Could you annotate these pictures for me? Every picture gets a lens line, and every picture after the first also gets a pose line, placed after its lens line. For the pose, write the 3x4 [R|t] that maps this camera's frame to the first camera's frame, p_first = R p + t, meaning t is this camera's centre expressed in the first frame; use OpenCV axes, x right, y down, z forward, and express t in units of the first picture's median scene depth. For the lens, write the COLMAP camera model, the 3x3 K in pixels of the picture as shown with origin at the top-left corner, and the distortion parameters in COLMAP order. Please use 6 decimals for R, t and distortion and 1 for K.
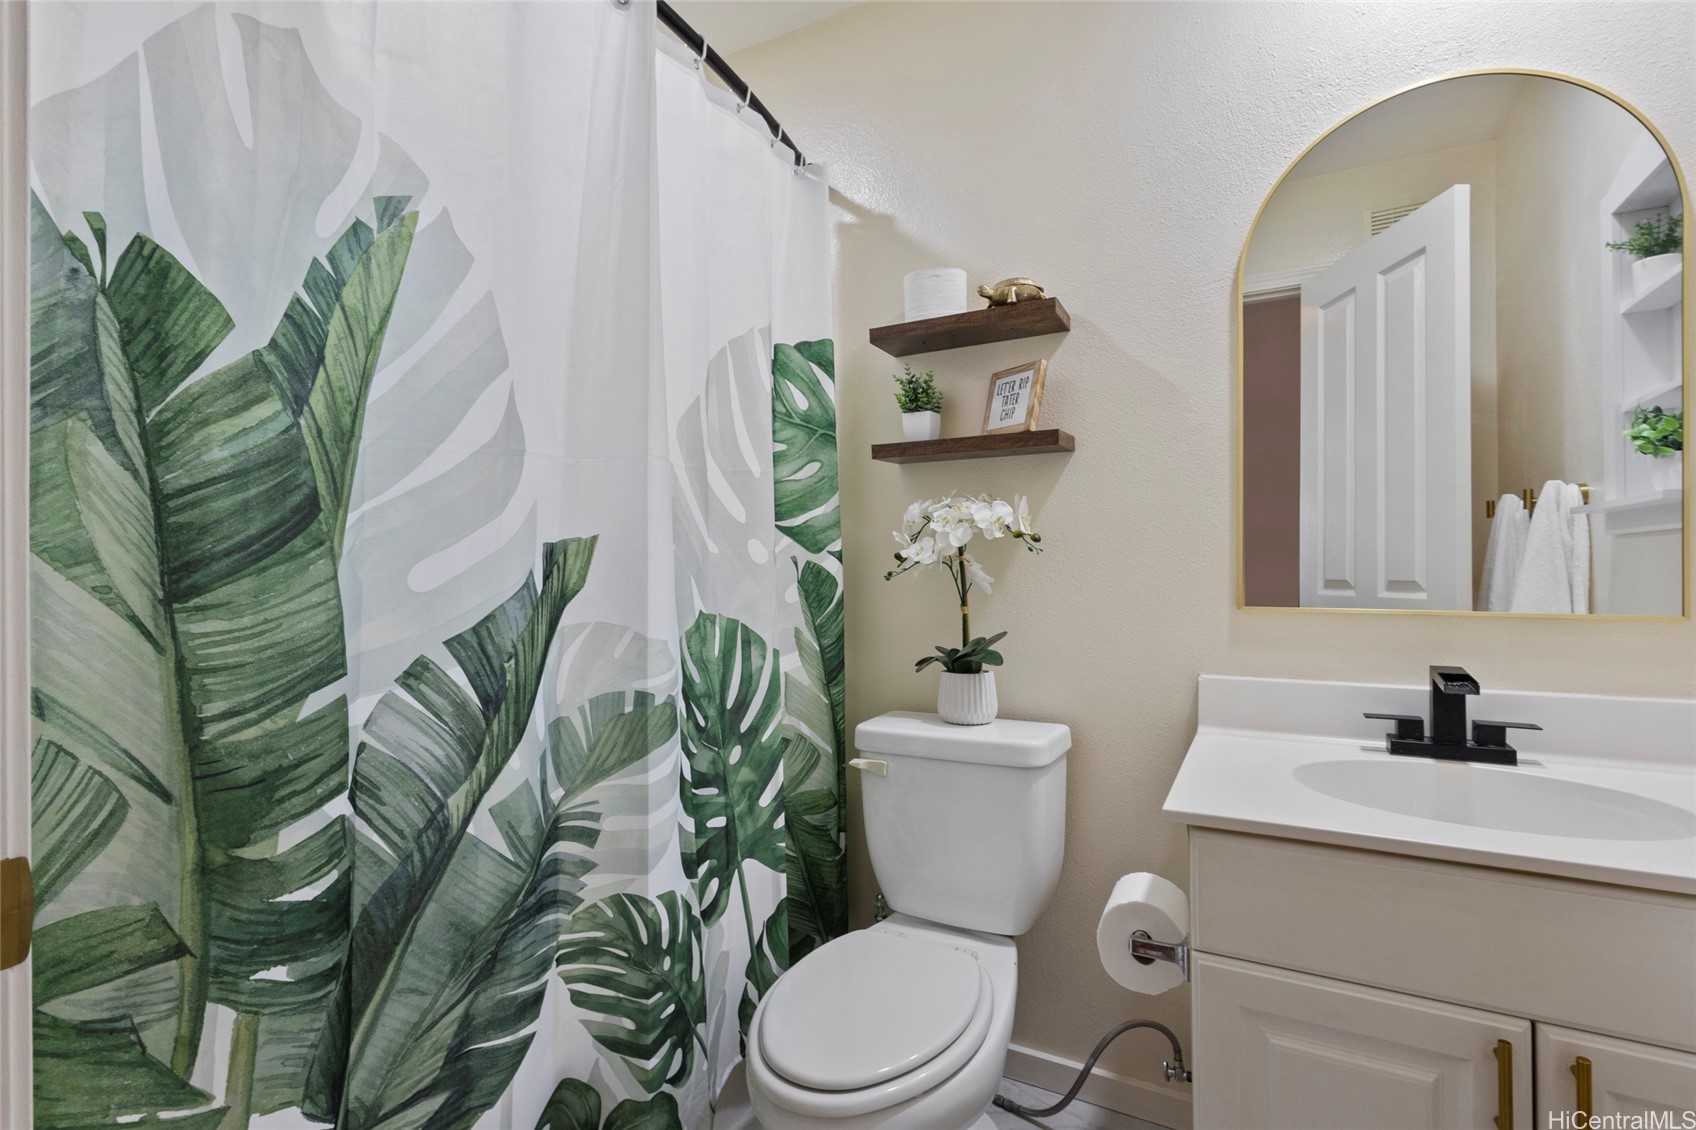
lens RADIAL K [[788.0, 0, 846.1], [0, 788.0, 553.6], [0, 0, 1]] dist [0.003142, -0.000133]
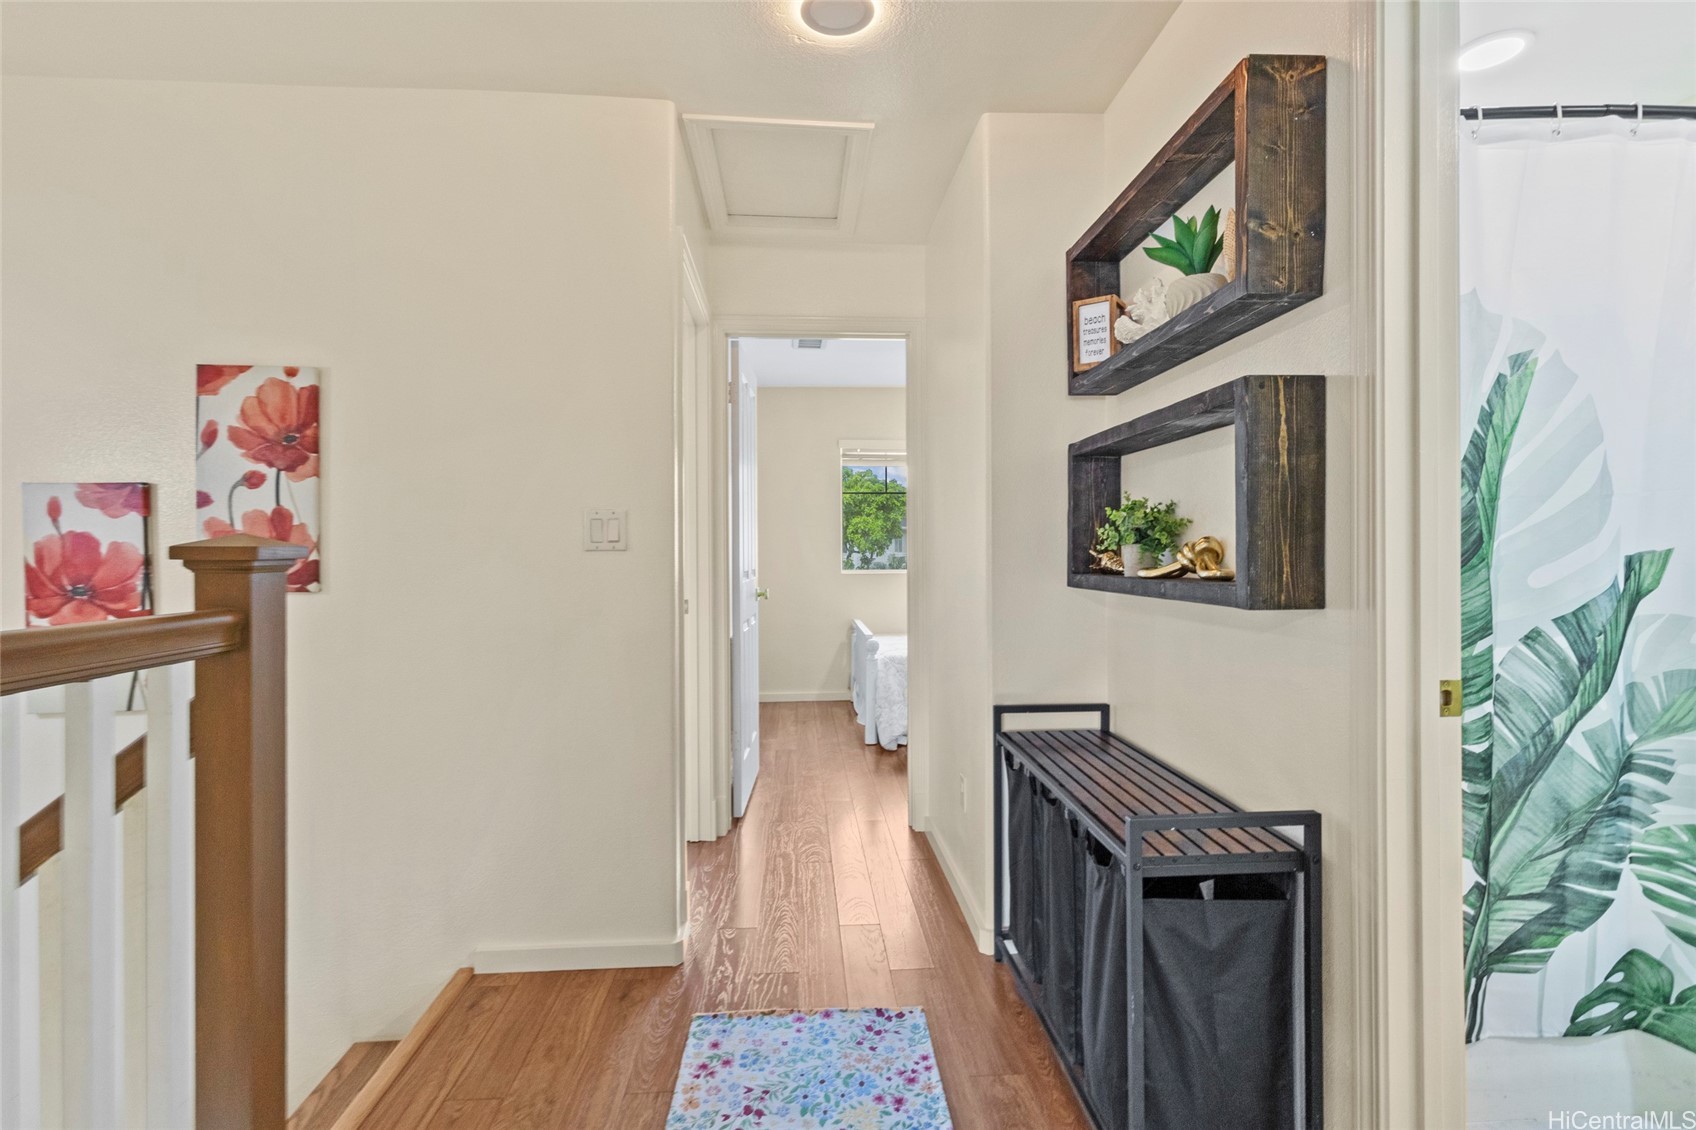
lens RADIAL K [[788.0, 0, 846.1], [0, 788.0, 553.6], [0, 0, 1]] dist [0.003142, -0.000133]
pose [[0.529316, 0.005430, -0.848407, 0.087744], [0.014947, 0.999765, 0.015724, -0.066035], [0.848293, -0.021004, 0.529110, -1.022528]]
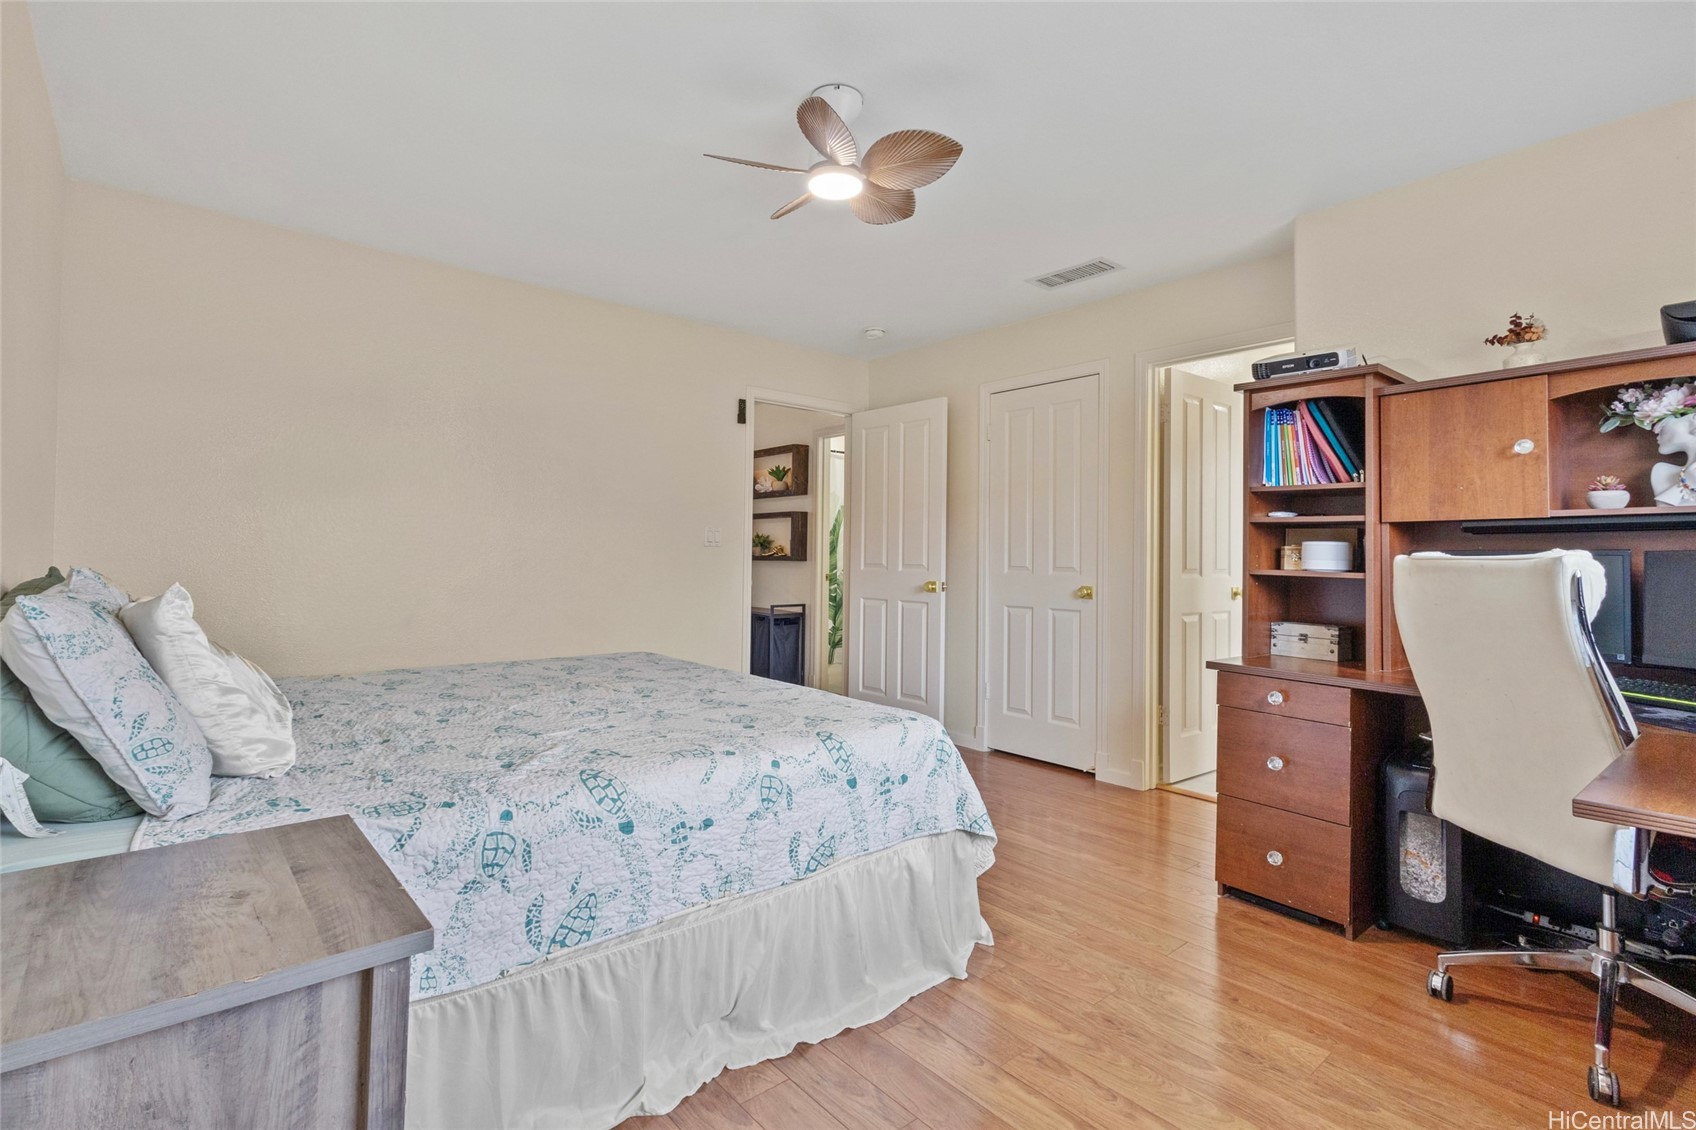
lens RADIAL K [[788.0, 0, 846.1], [0, 788.0, 553.6], [0, 0, 1]] dist [0.003142, -0.000133]
pose [[0.933561, 0.015749, -0.358072, 2.001758], [-0.012320, 0.999854, 0.011855, -0.079182], [0.358206, -0.006656, 0.933619, -5.556724]]
